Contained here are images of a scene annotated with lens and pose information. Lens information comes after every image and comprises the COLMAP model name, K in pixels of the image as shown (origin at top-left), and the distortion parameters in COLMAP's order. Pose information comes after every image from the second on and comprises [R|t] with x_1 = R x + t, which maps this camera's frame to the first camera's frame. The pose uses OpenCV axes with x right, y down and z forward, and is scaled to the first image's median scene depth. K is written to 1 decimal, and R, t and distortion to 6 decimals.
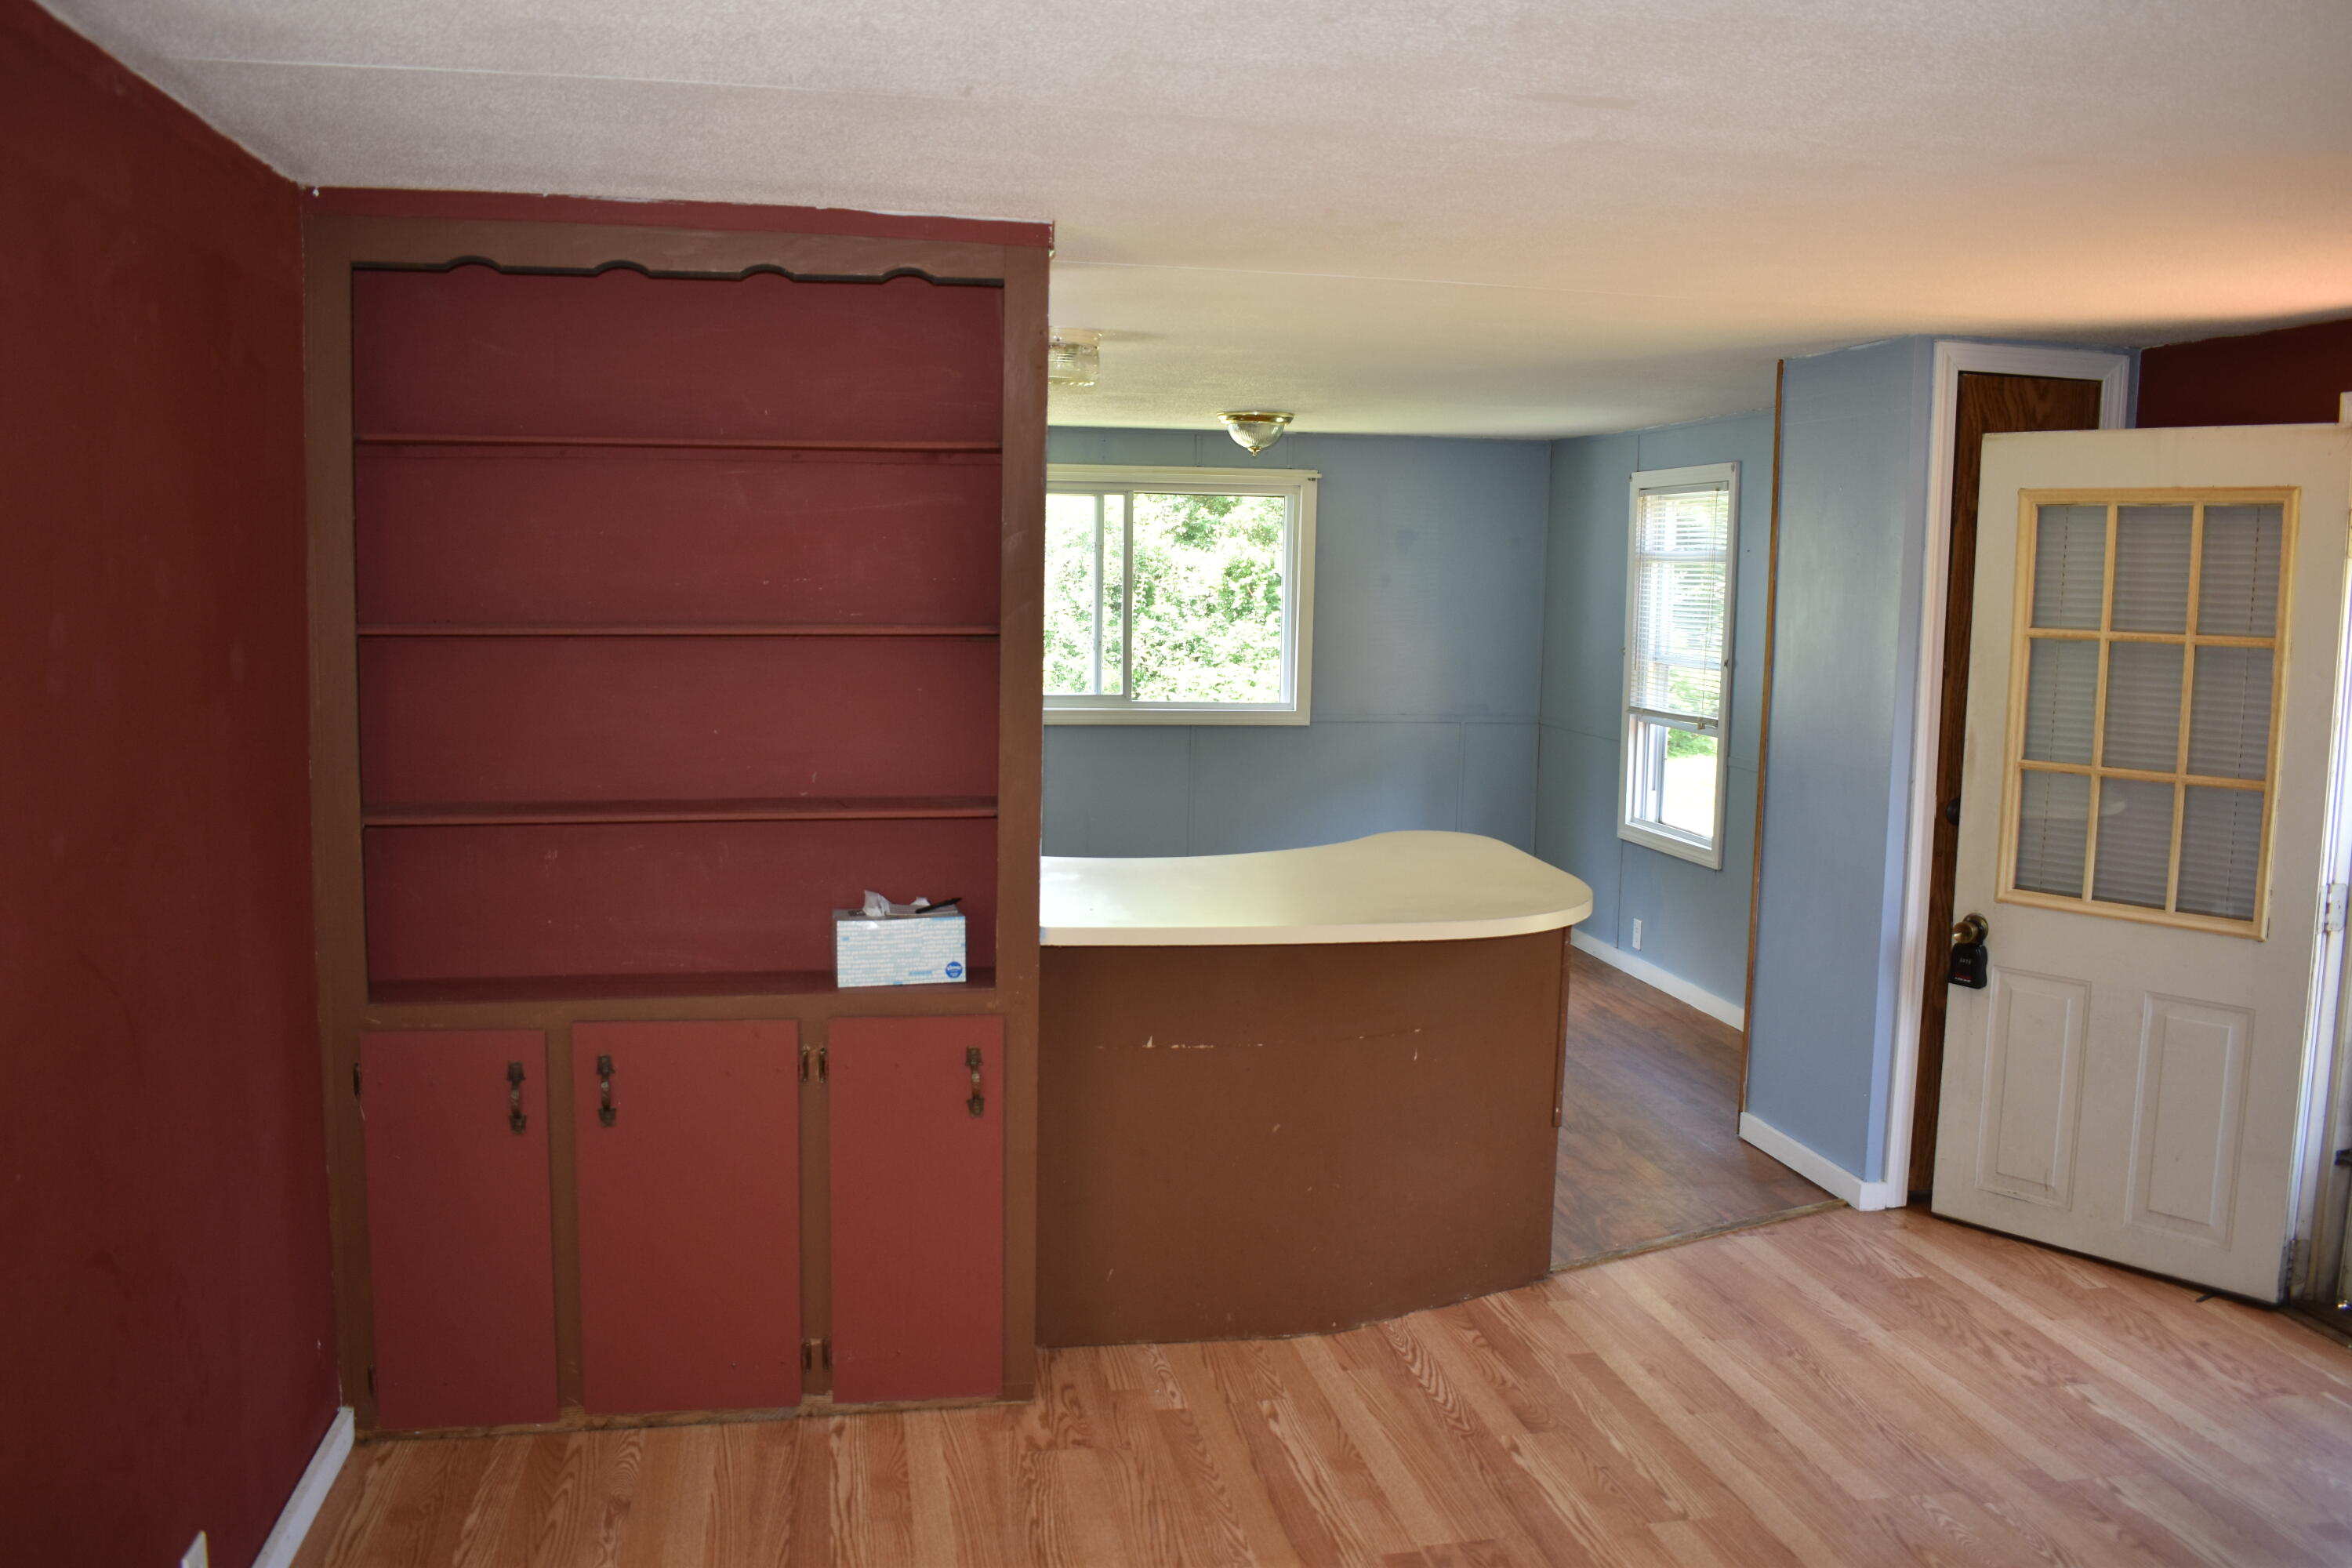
lens RADIAL K [[1846.0, 0, 1157.5], [0, 1846.0, 779.9], [0, 0, 1]] dist [-0.097595, 0.018351]
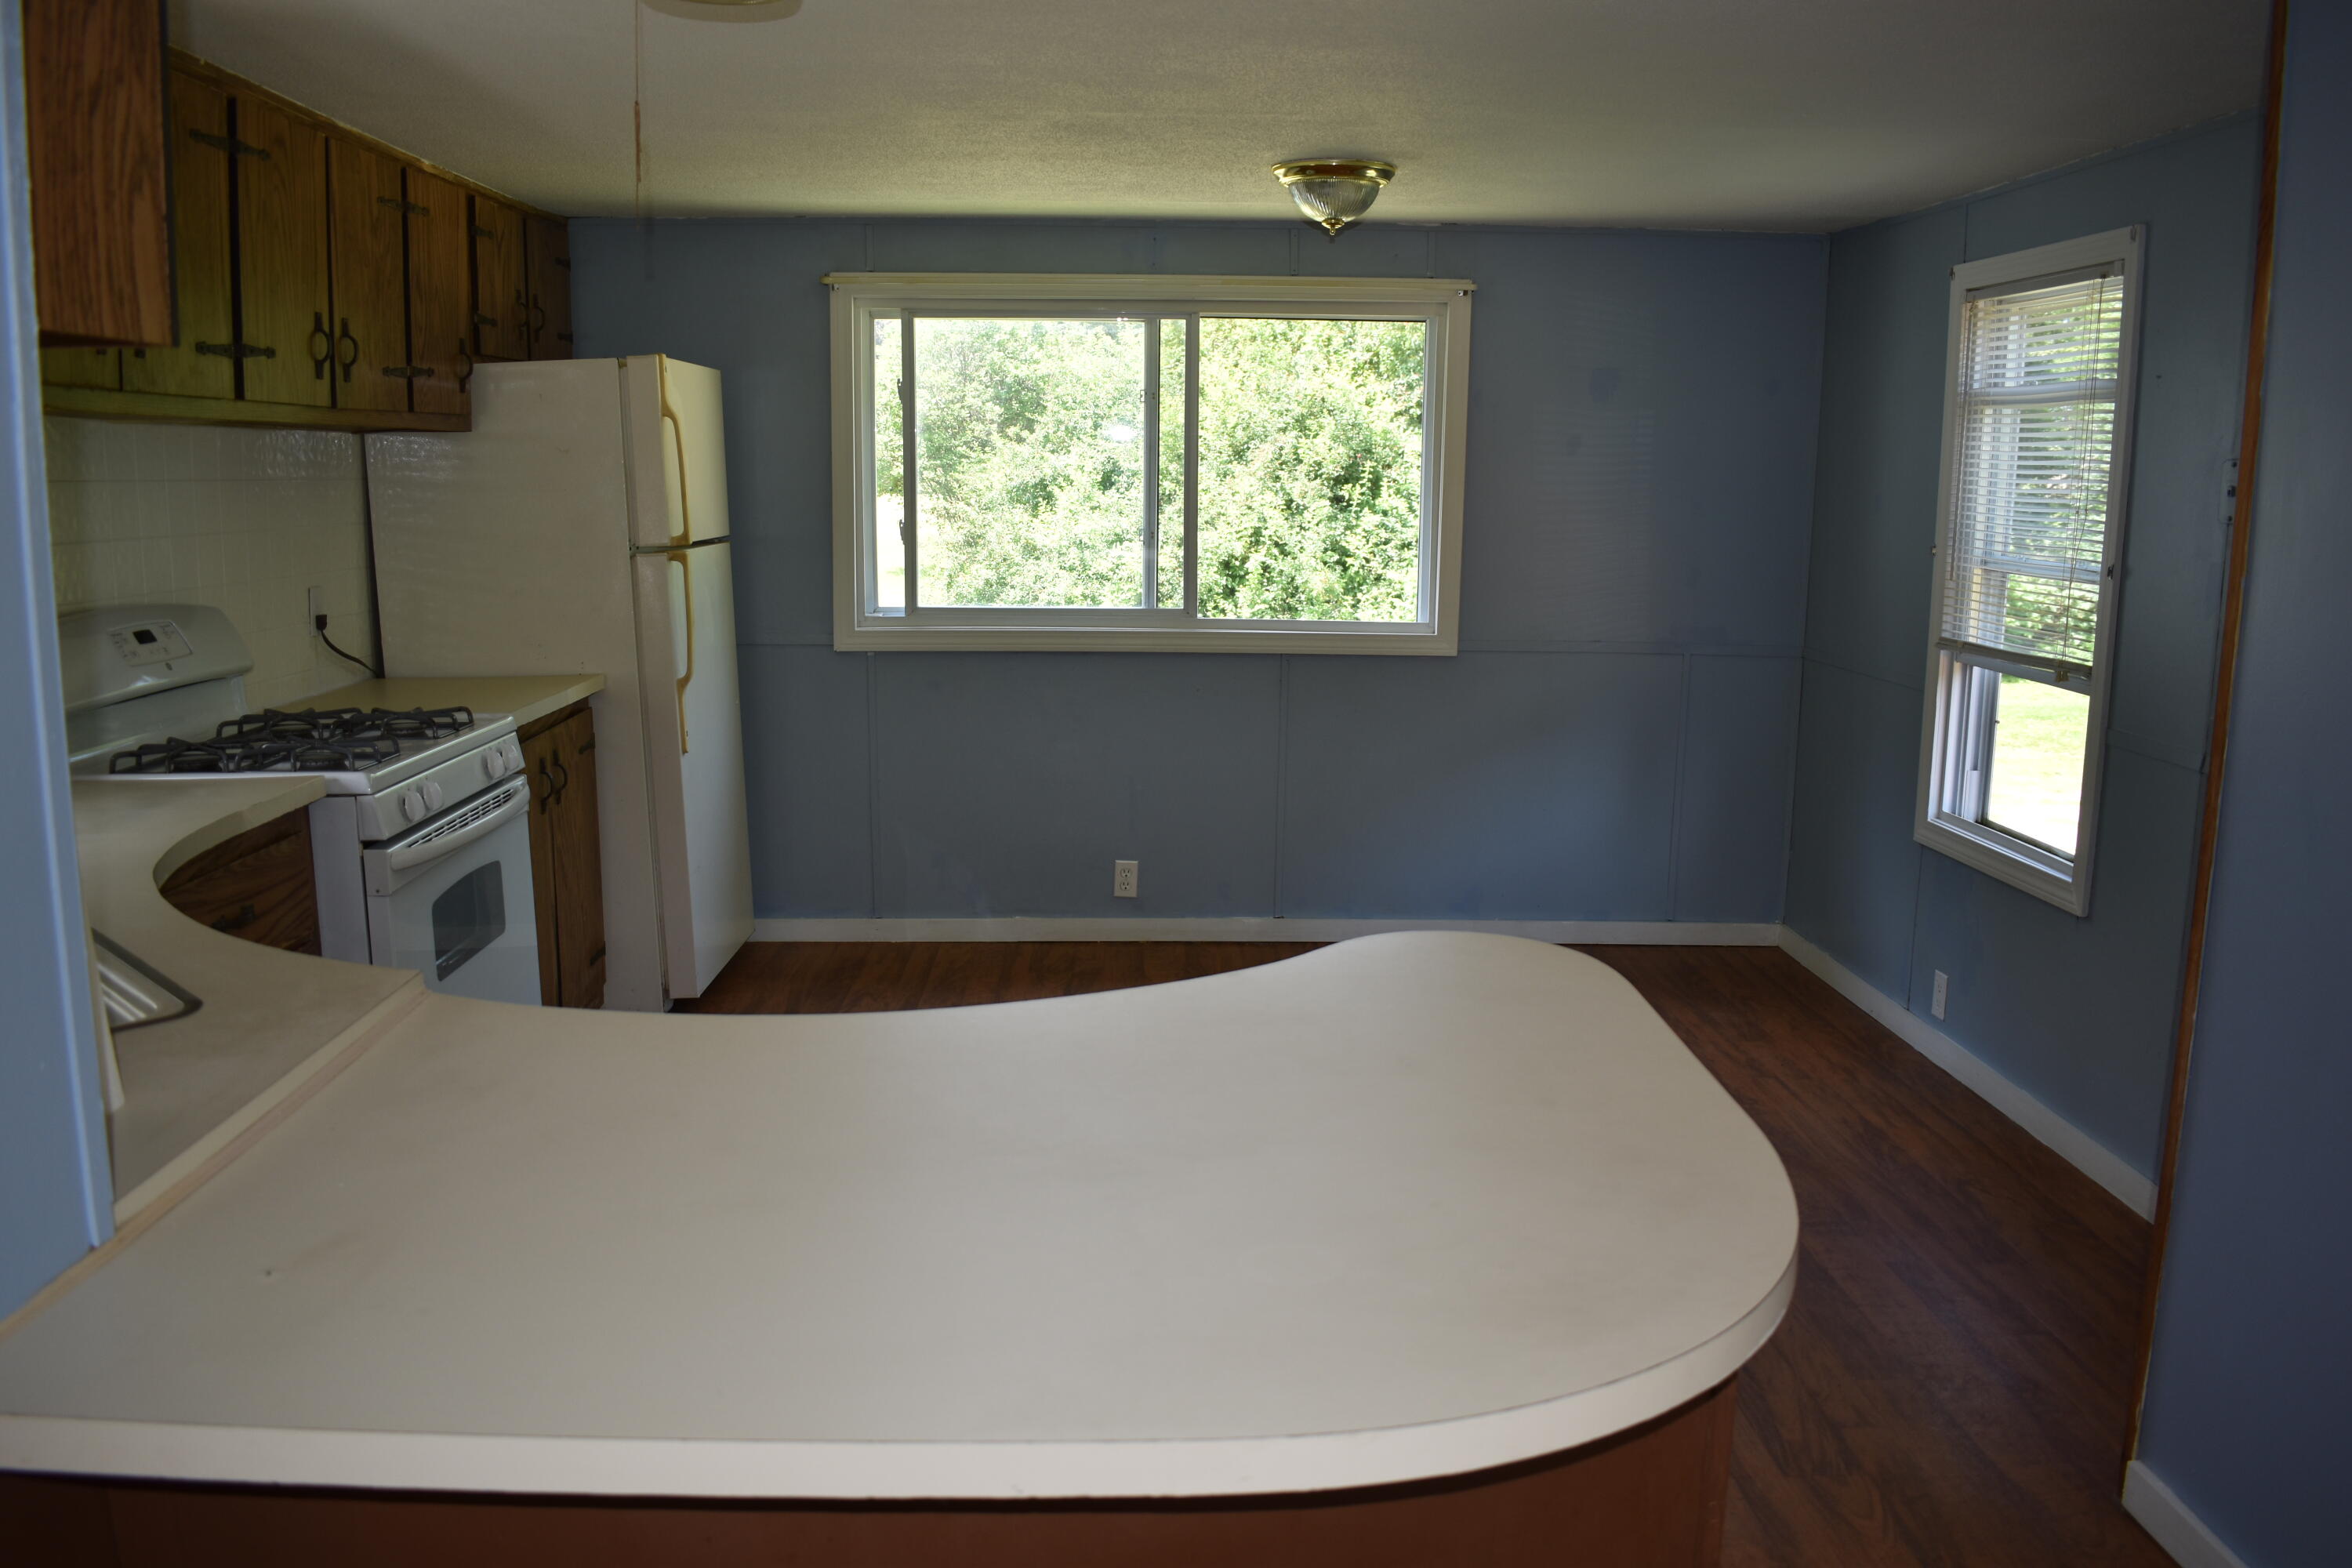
lens RADIAL K [[1846.0, 0, 1164.3], [0, 1846.0, 783.6], [0, 0, 1]] dist [-0.097595, 0.018351]
pose [[0.988438, 0.021491, -0.150097, 0.154045], [-0.013168, 0.998331, 0.056227, -0.037479], [0.151055, -0.053601, 0.987071, 0.595801]]
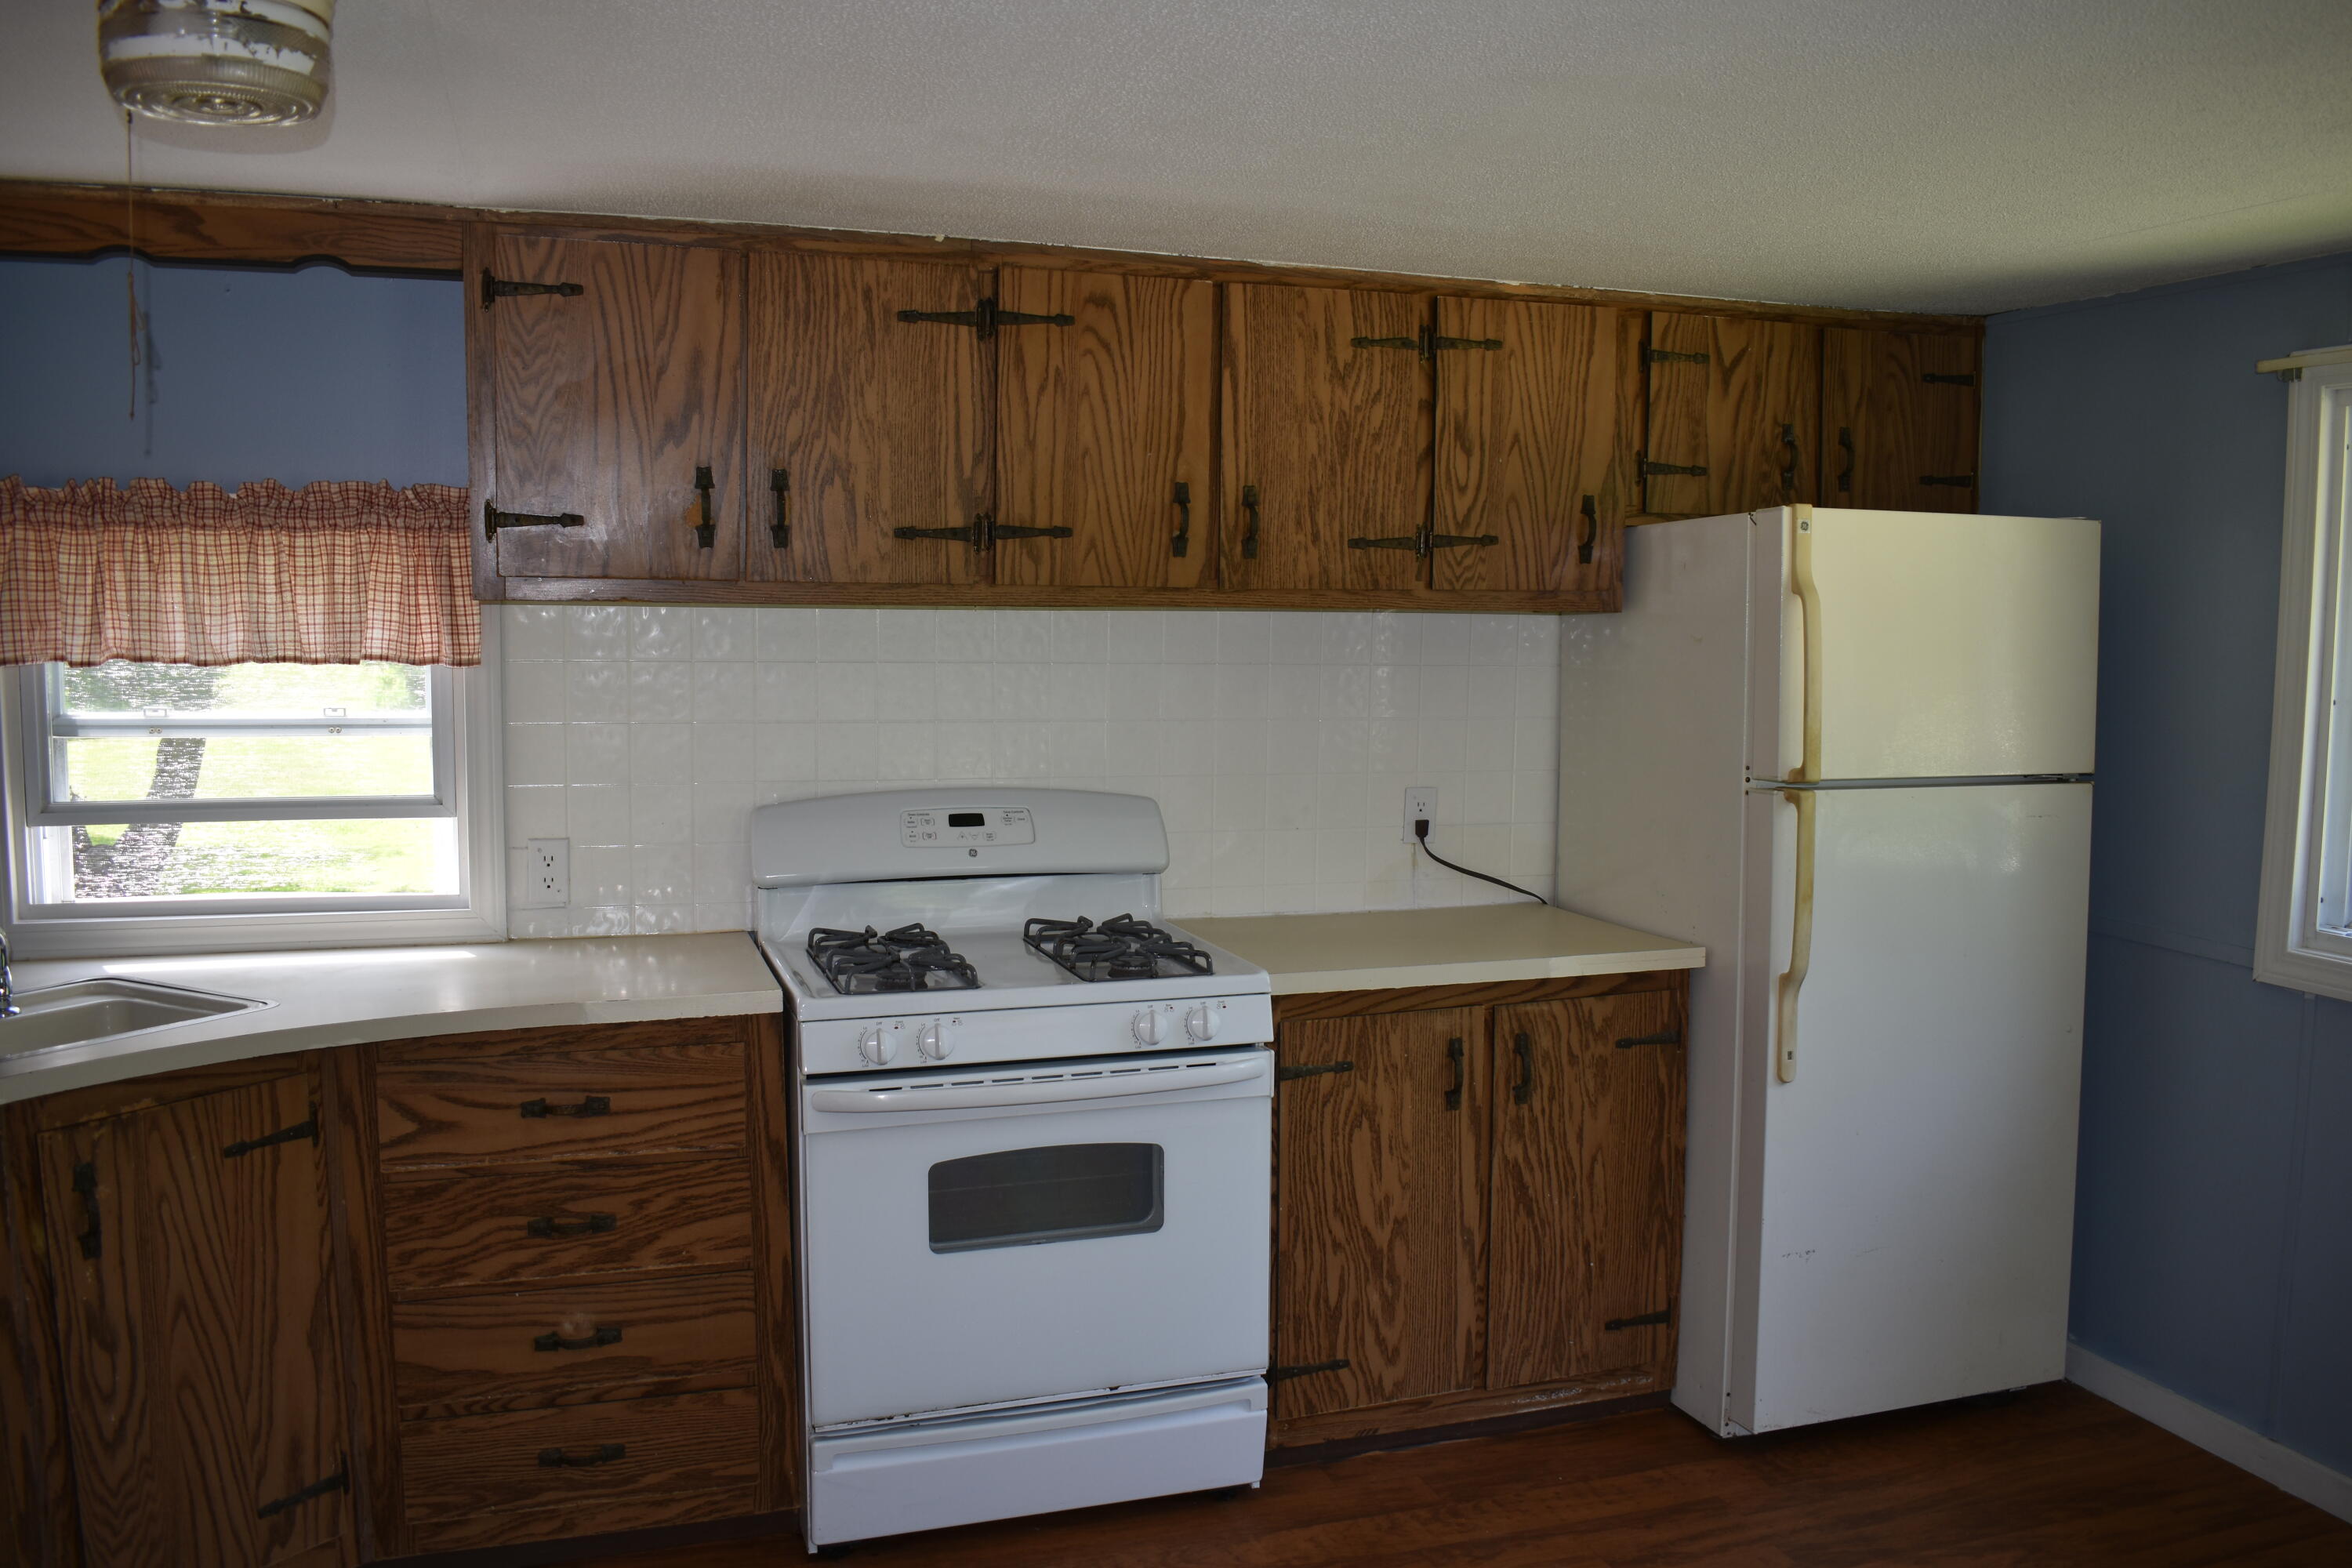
lens RADIAL K [[1846.0, 0, 1177.8], [0, 1846.0, 783.1], [0, 0, 1]] dist [-0.097595, 0.018351]
pose [[0.145884, 0.090319, -0.985170, 0.402437], [-0.120091, 0.990076, 0.072985, -0.140257], [0.981986, 0.107663, 0.155282, 1.291215]]
